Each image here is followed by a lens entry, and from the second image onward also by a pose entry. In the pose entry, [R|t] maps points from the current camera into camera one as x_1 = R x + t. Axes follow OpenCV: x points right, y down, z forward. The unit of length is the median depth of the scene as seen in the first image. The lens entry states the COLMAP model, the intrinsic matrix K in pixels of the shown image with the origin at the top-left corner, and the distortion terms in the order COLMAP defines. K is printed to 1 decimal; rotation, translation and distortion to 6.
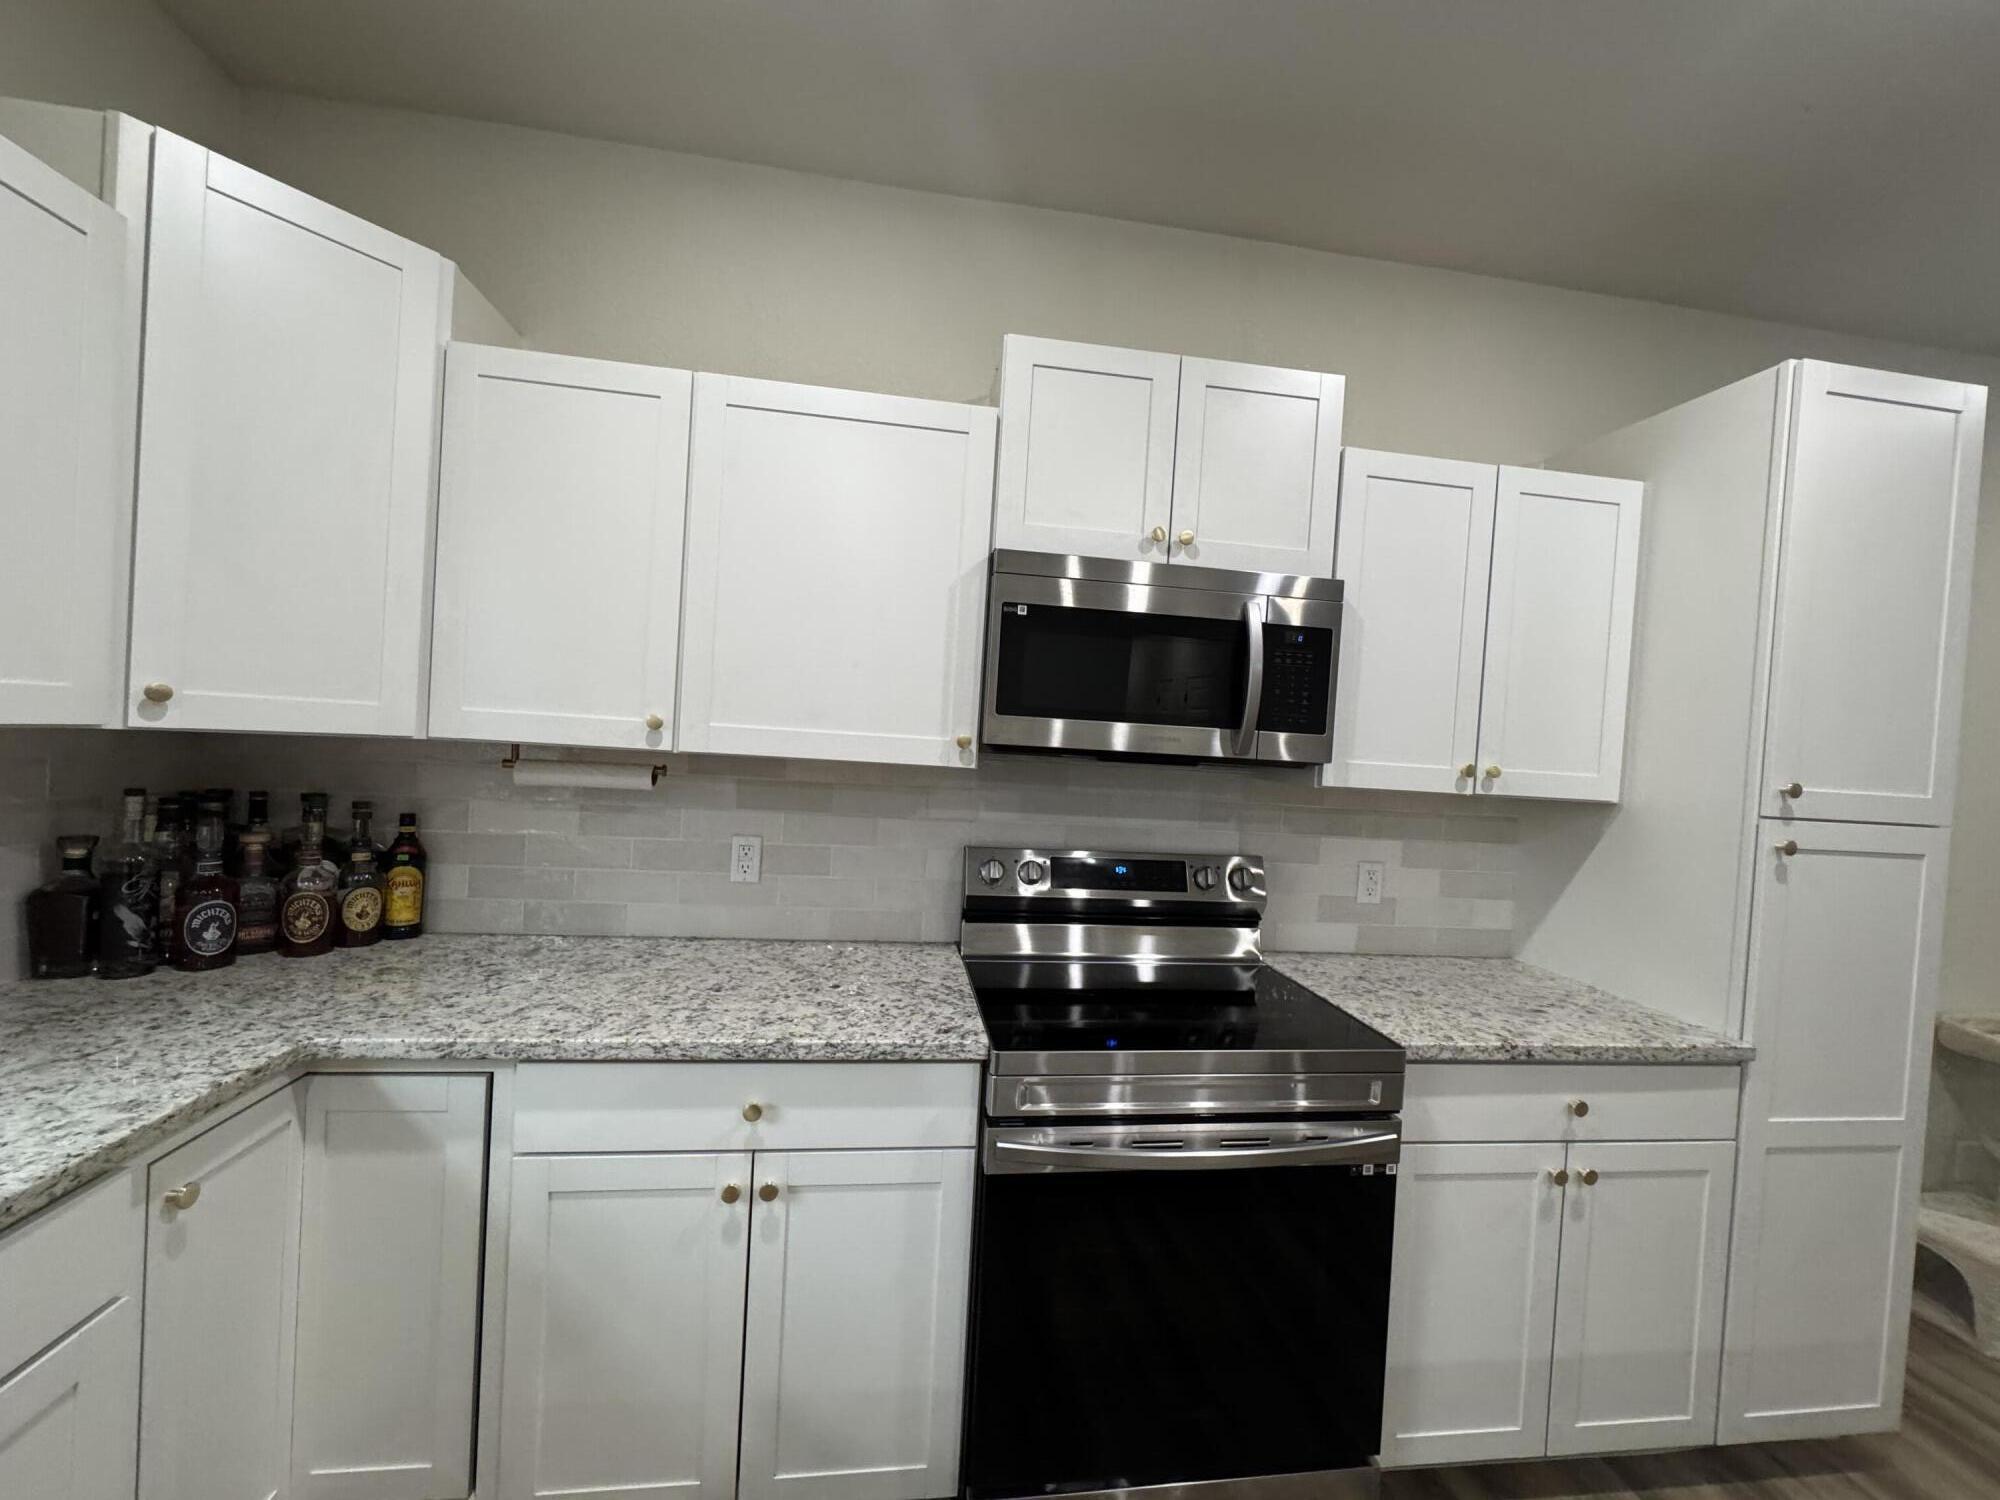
lens RADIAL K [[797.4, 0, 1003.7], [0, 797.4, 750.1], [0, 0, 1]] dist [-0.003939, 0.000834]
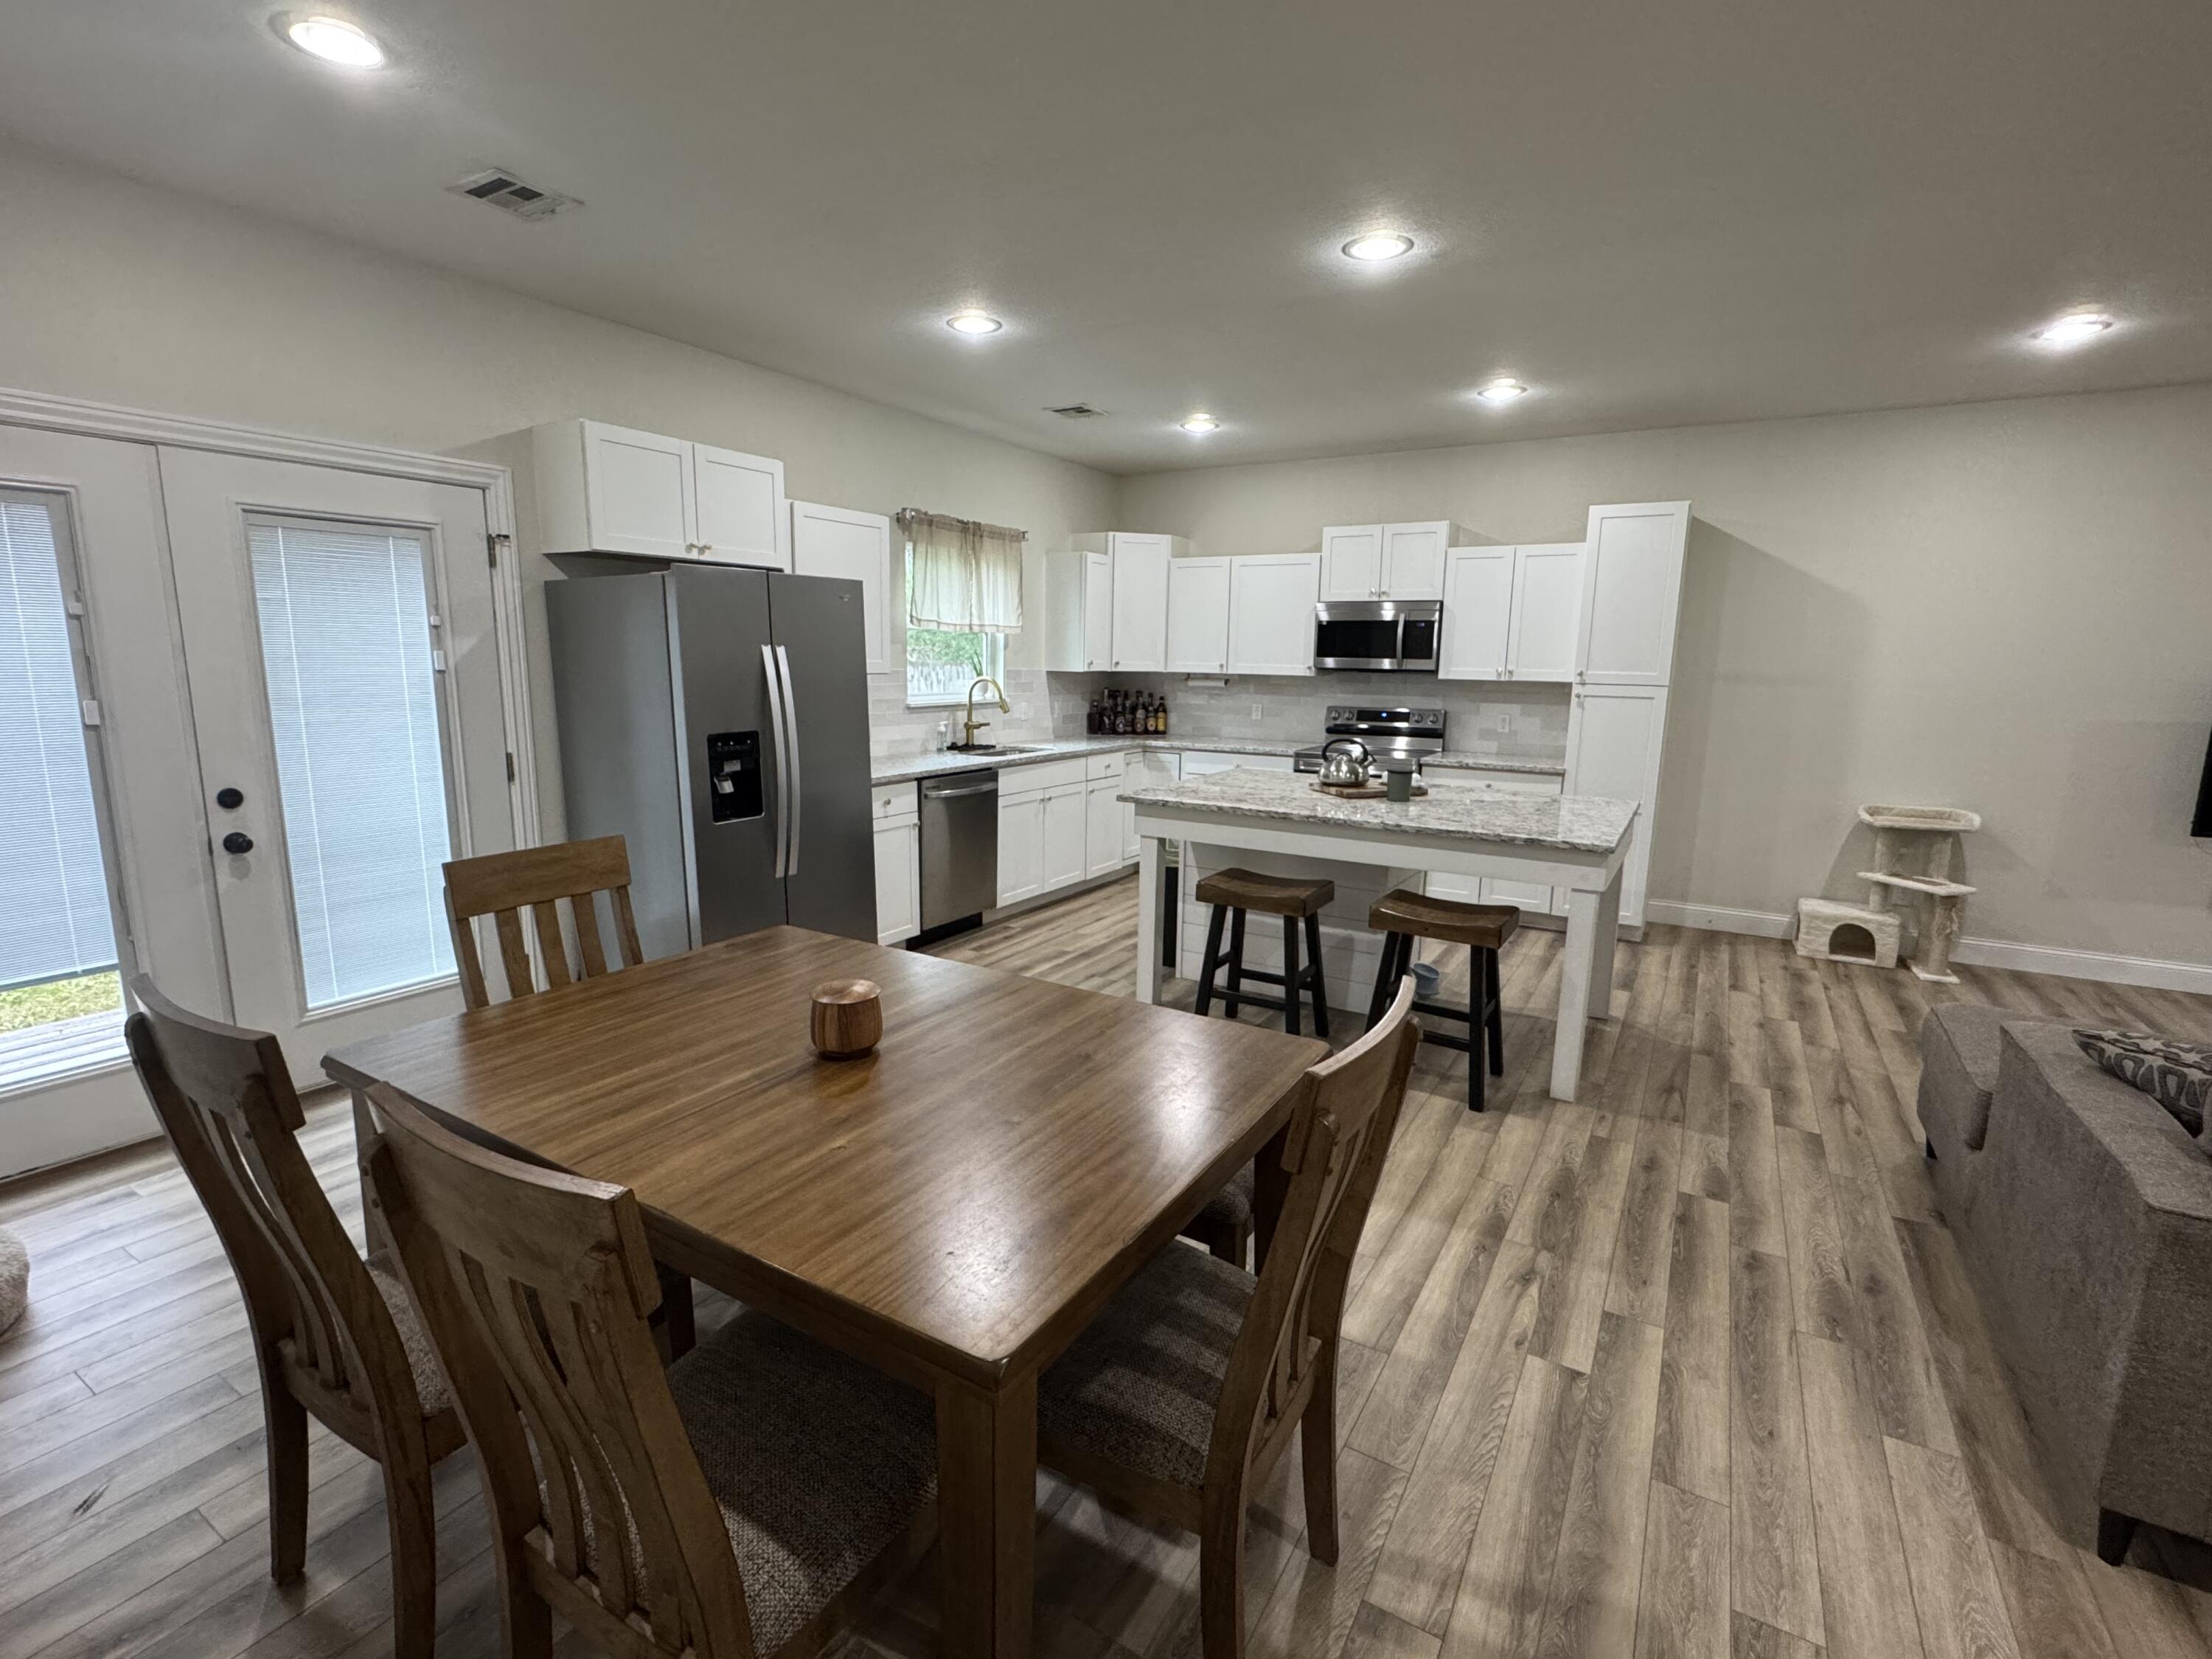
lens RADIAL K [[1012.5, 0, 1103.0], [0, 1012.5, 831.8], [0, 0, 1]] dist [-0.004669, 0.001348]
pose [[0.775432, 0.061333, -0.628446, 1.898616], [0.021198, 0.992182, 0.122988, 0.127170], [0.631076, -0.108691, 0.768069, -2.670446]]
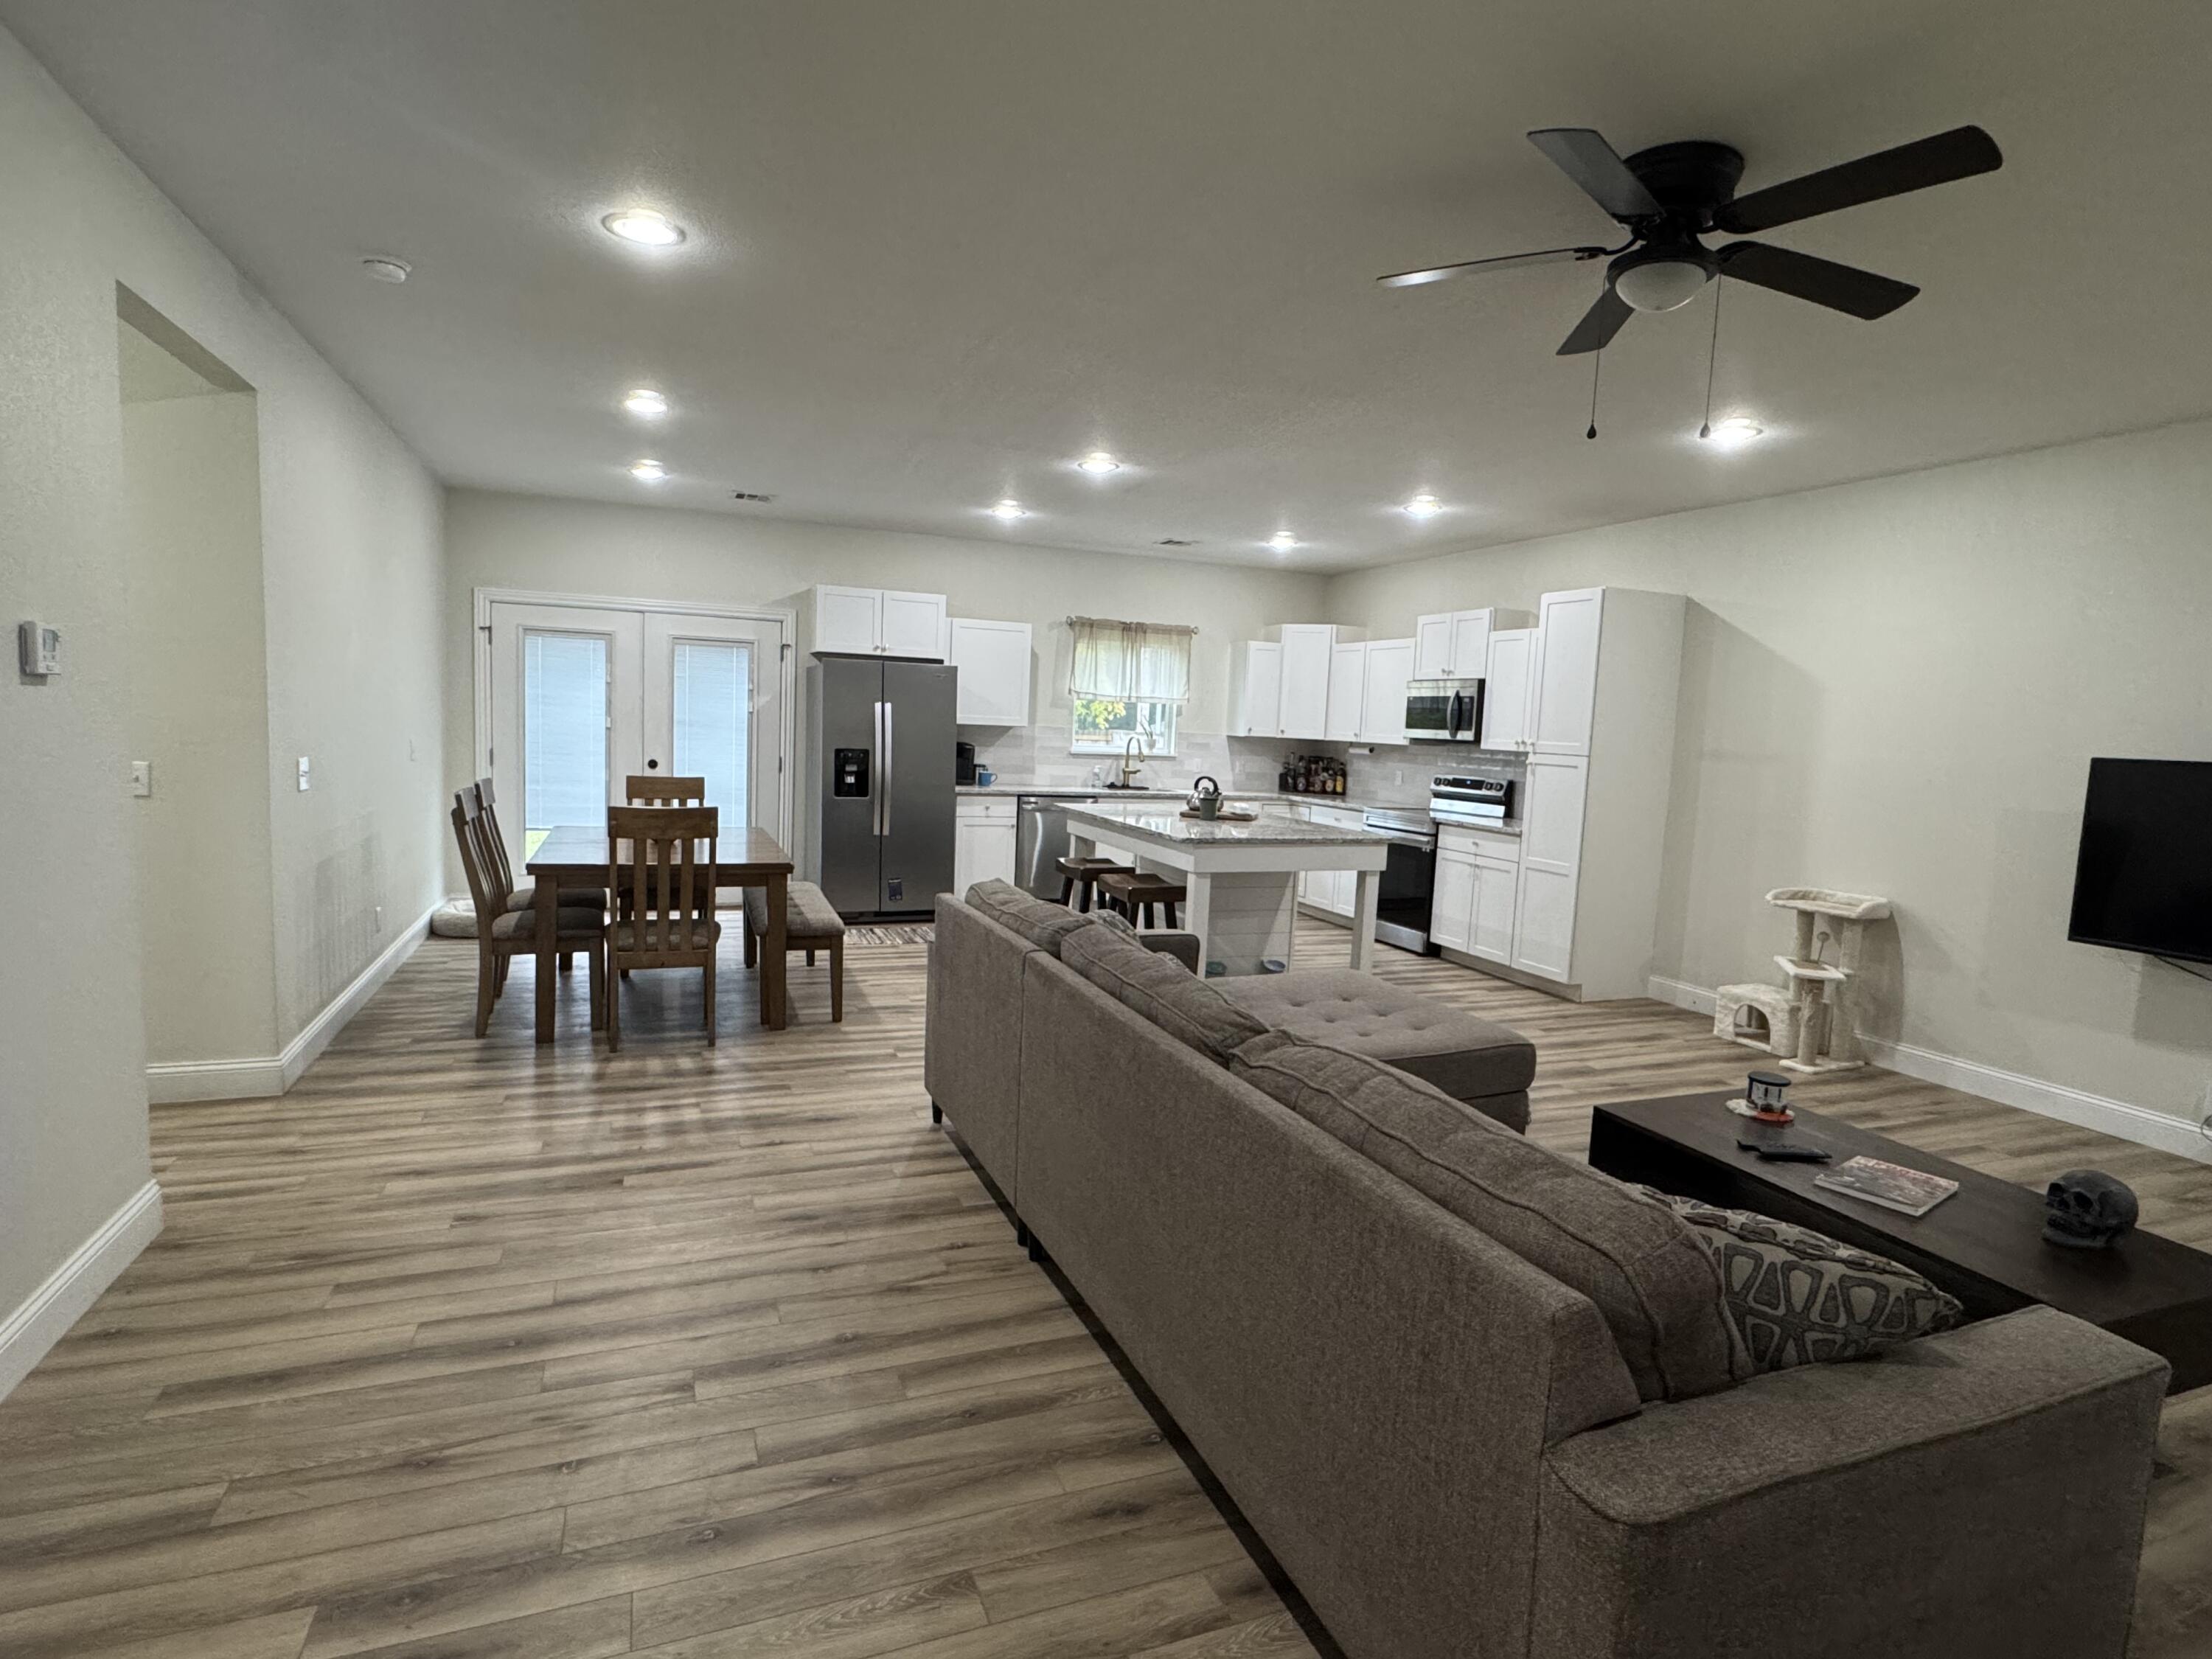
lens RADIAL K [[1146.9, 0, 1105.5], [0, 1146.9, 834.6], [0, 0, 1]] dist [-0.004009, -0.000249]
pose [[0.242869, 0.046873, -0.968926, 4.672993], [-0.045600, 0.998279, 0.036863, 0.300686], [0.968987, 0.035230, 0.244589, -1.526237]]
